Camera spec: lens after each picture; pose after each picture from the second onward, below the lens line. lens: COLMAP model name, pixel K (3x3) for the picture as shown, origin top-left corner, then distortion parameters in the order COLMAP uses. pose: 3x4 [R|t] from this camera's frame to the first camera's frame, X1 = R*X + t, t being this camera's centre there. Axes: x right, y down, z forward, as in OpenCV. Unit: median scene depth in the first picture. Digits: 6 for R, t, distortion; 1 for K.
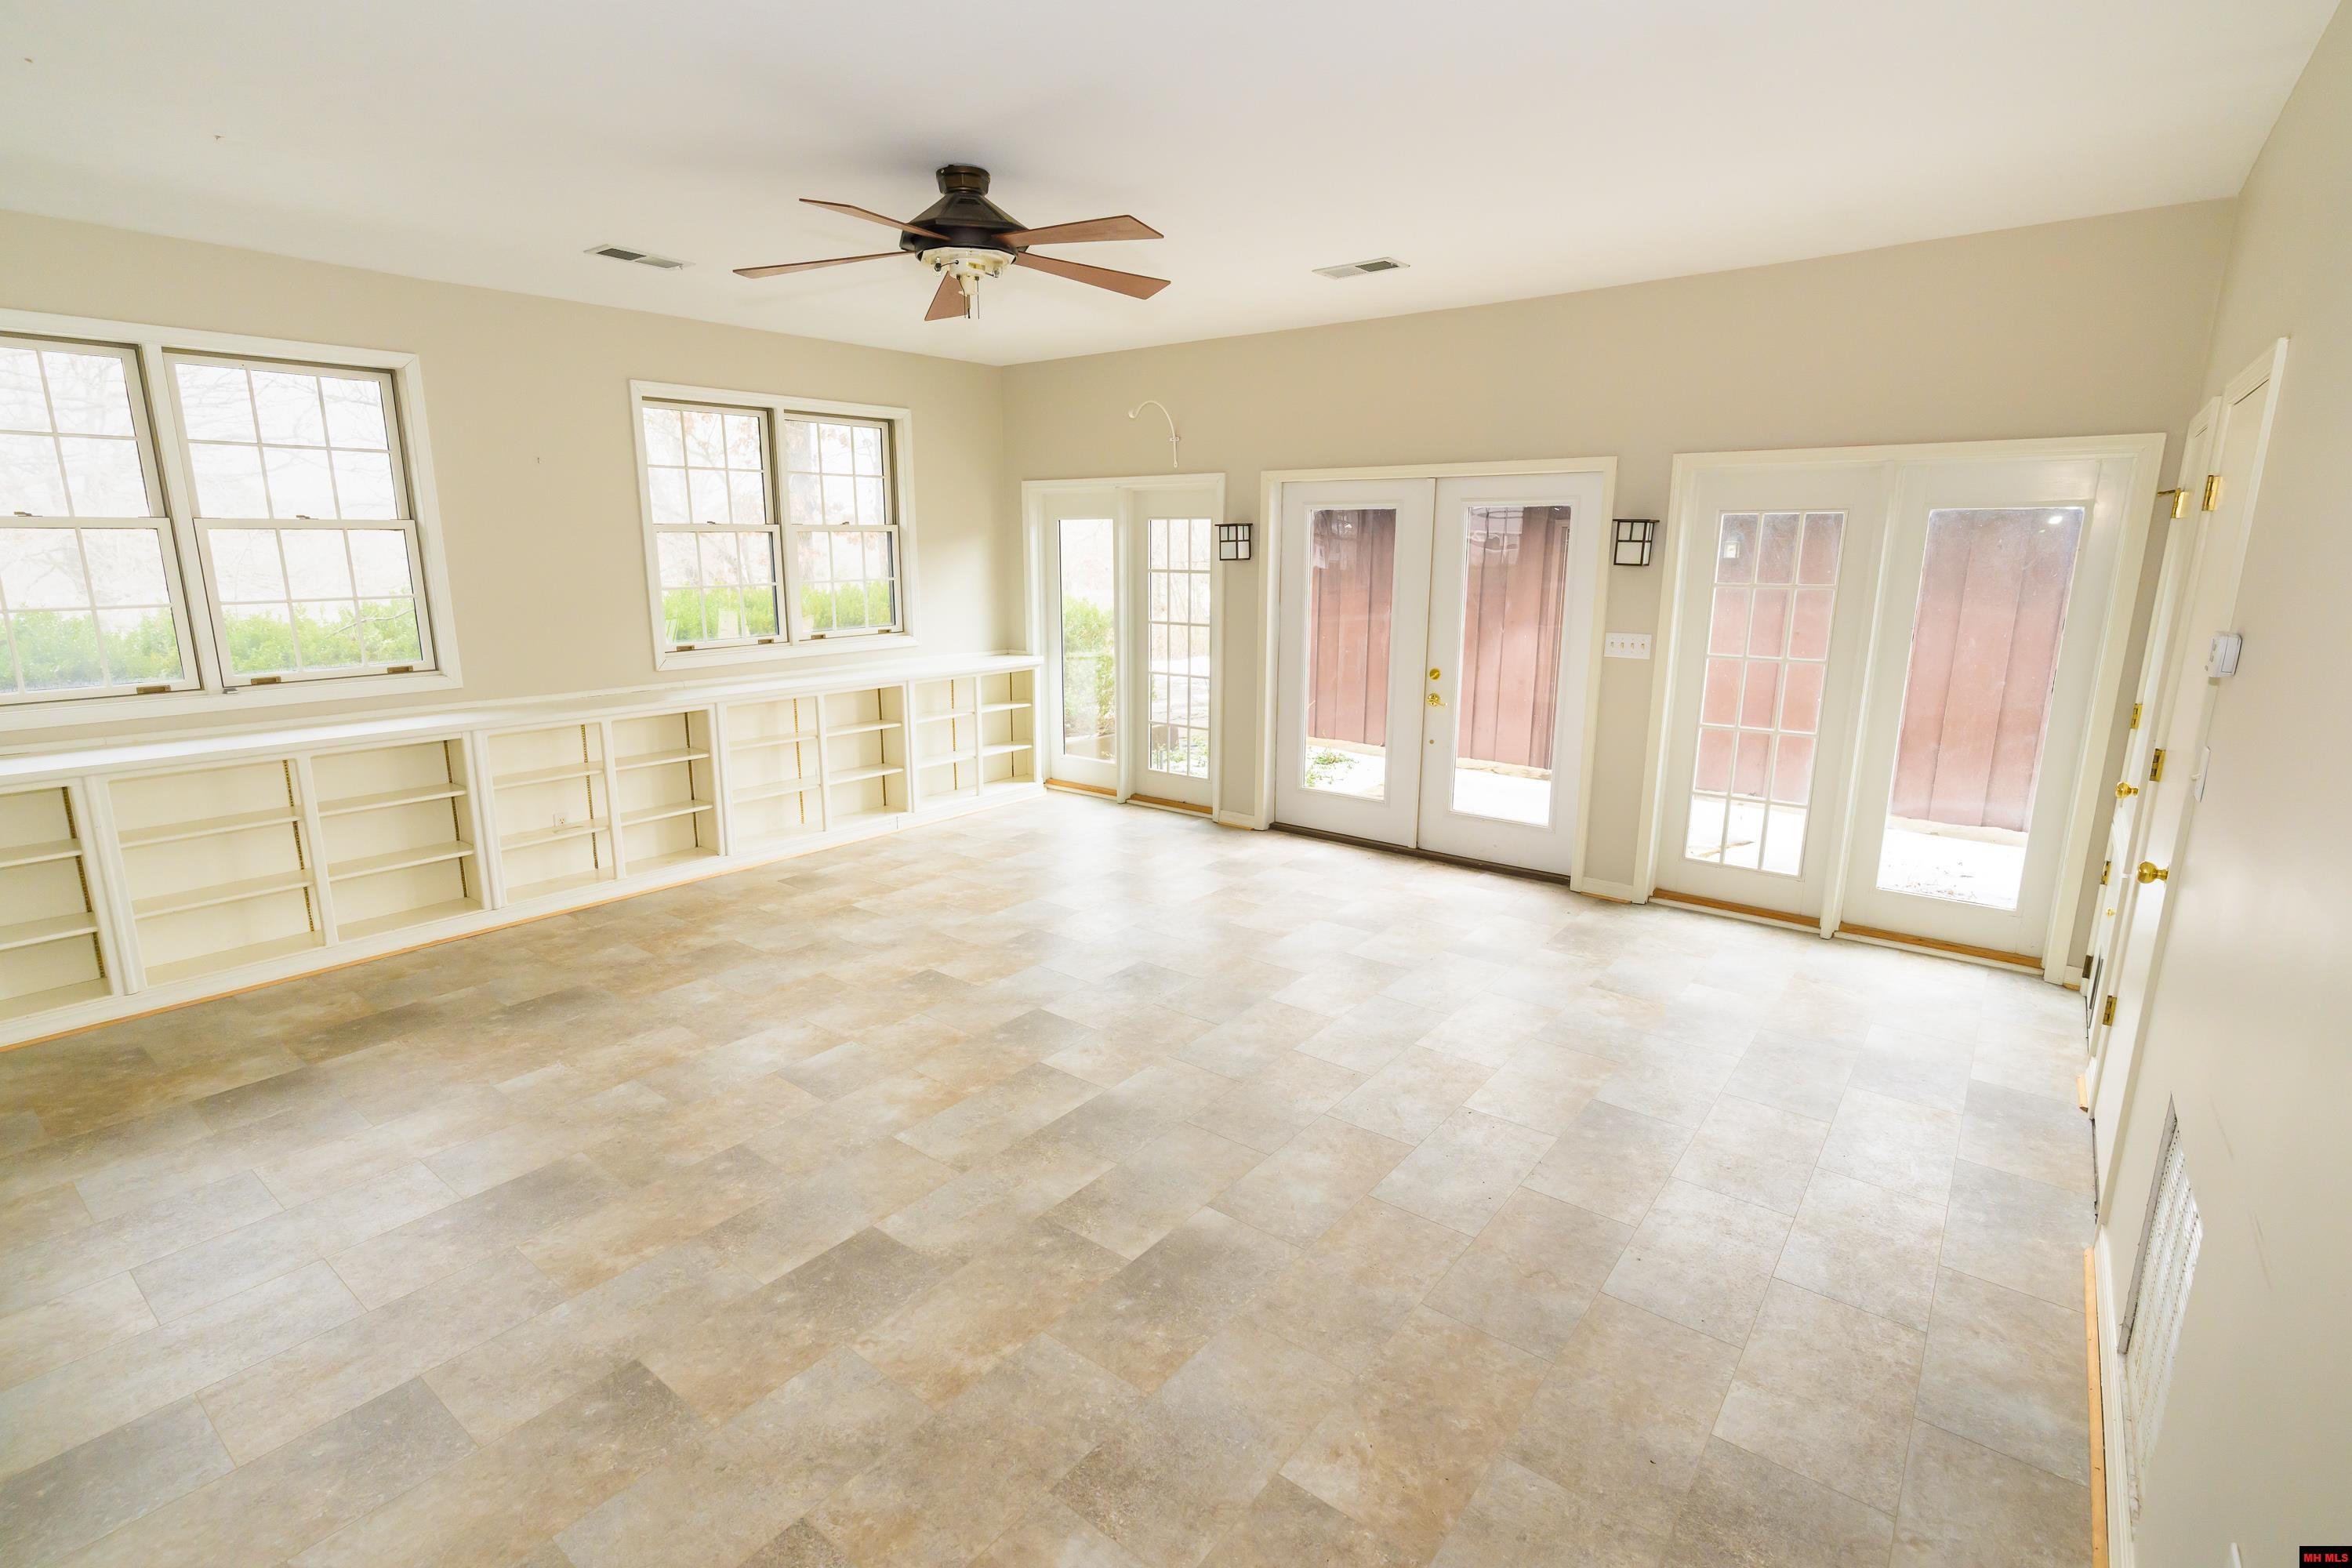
lens RADIAL K [[1127.0, 0, 1176.0], [0, 1127.0, 784.0], [0, 0, 1]] dist [-0.000625, -0.000111]
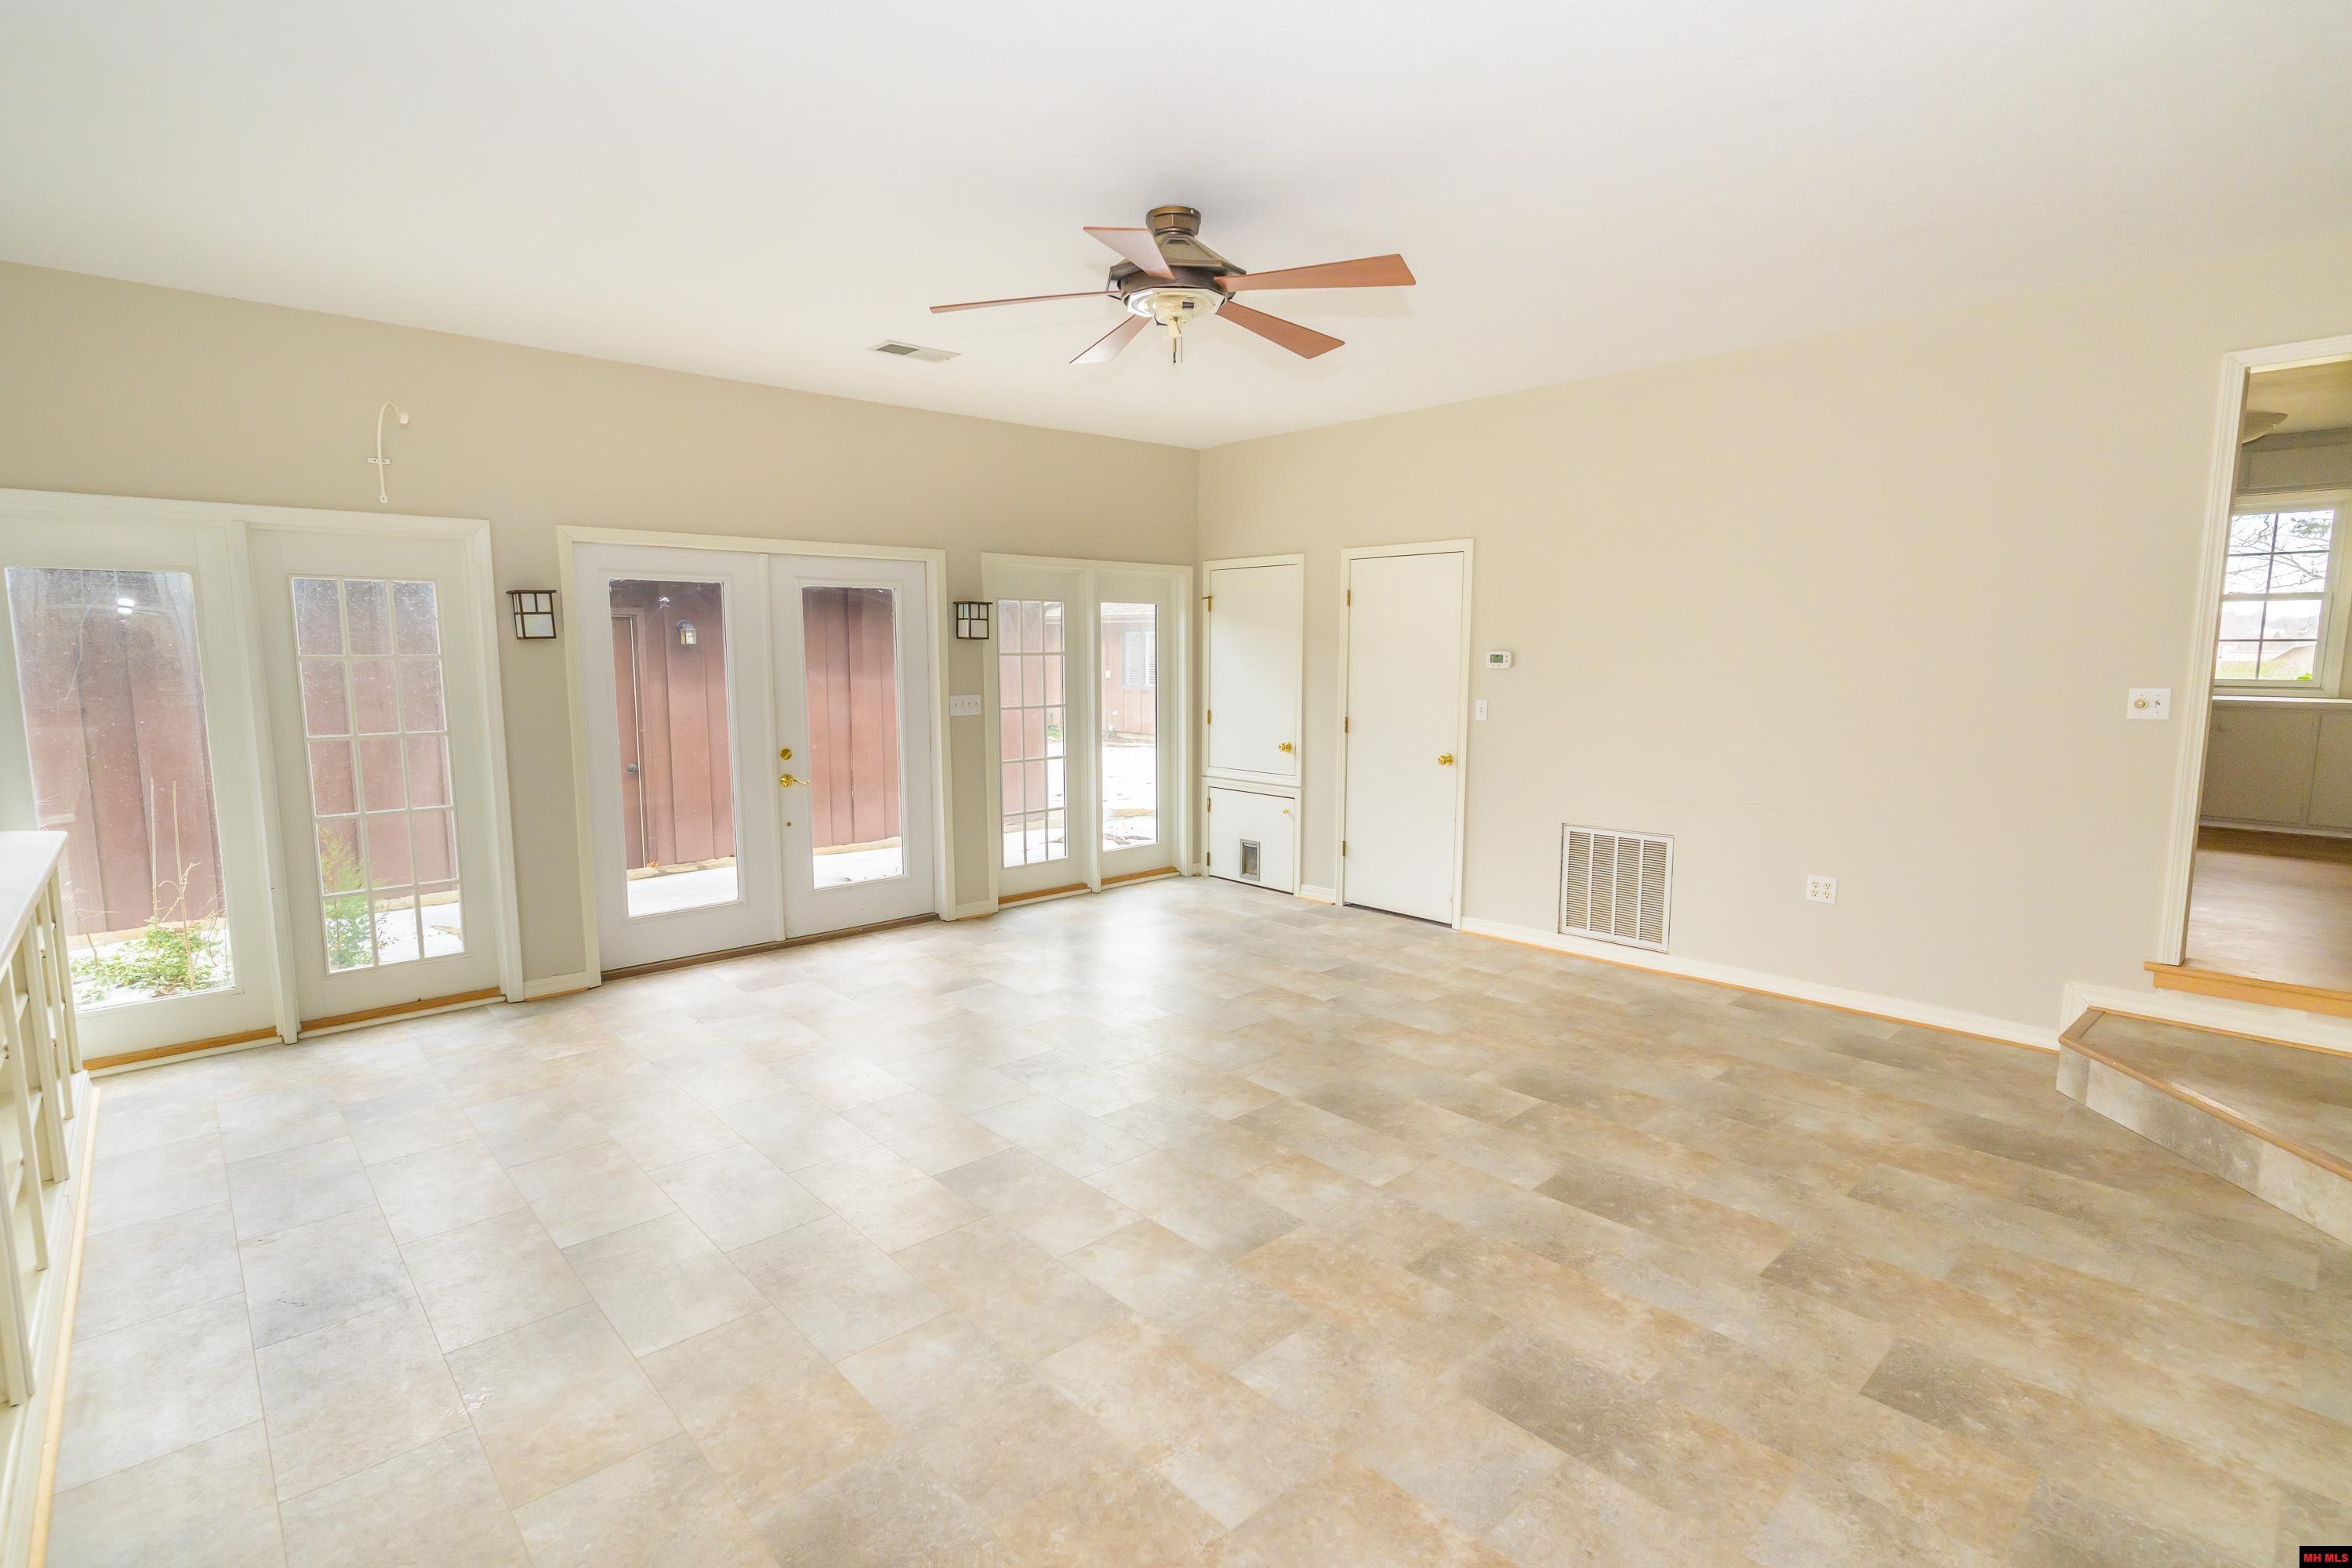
lens RADIAL K [[1104.3, 0, 1178.1], [0, 1104.3, 797.4], [0, 0, 1]] dist [-0.006169, 0.007870]
pose [[0.159819, -0.133525, 0.978074, -1.076069], [0.212346, 0.972265, 0.098034, -0.137268], [-0.964037, 0.192023, 0.183740, 0.845596]]
